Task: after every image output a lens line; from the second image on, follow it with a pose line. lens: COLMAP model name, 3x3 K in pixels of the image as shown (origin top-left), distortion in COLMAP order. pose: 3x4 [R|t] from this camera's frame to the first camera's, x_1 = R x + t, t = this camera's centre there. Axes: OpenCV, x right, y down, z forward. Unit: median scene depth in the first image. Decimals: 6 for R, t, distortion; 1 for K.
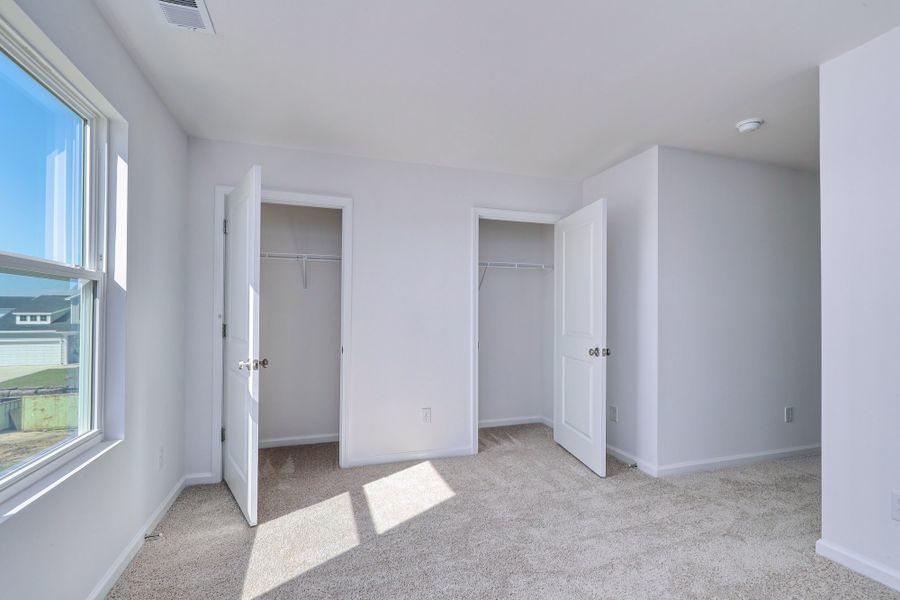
lens RADIAL K [[405.1, 0, 454.2], [0, 405.1, 307.8], [0, 0, 1]] dist [0.001575, -0.000014]
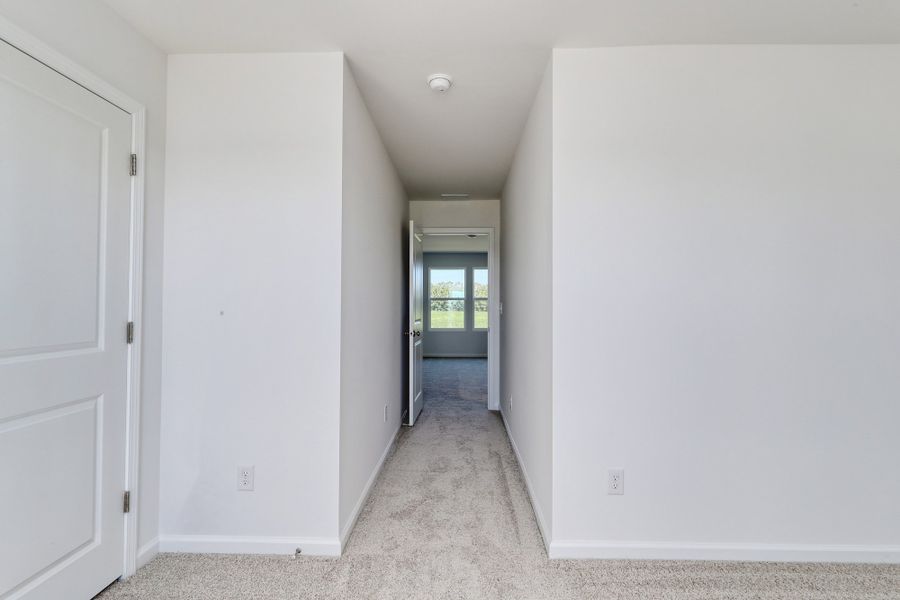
lens RADIAL K [[445.3, 0, 443.4], [0, 445.3, 301.6], [0, 0, 1]] dist [0.002004, -0.000364]
pose [[0.368101, 0.015019, 0.929665, -0.127503], [-0.010386, 0.999874, -0.012042, 0.017092], [-0.929728, -0.005223, 0.368210, 0.644924]]
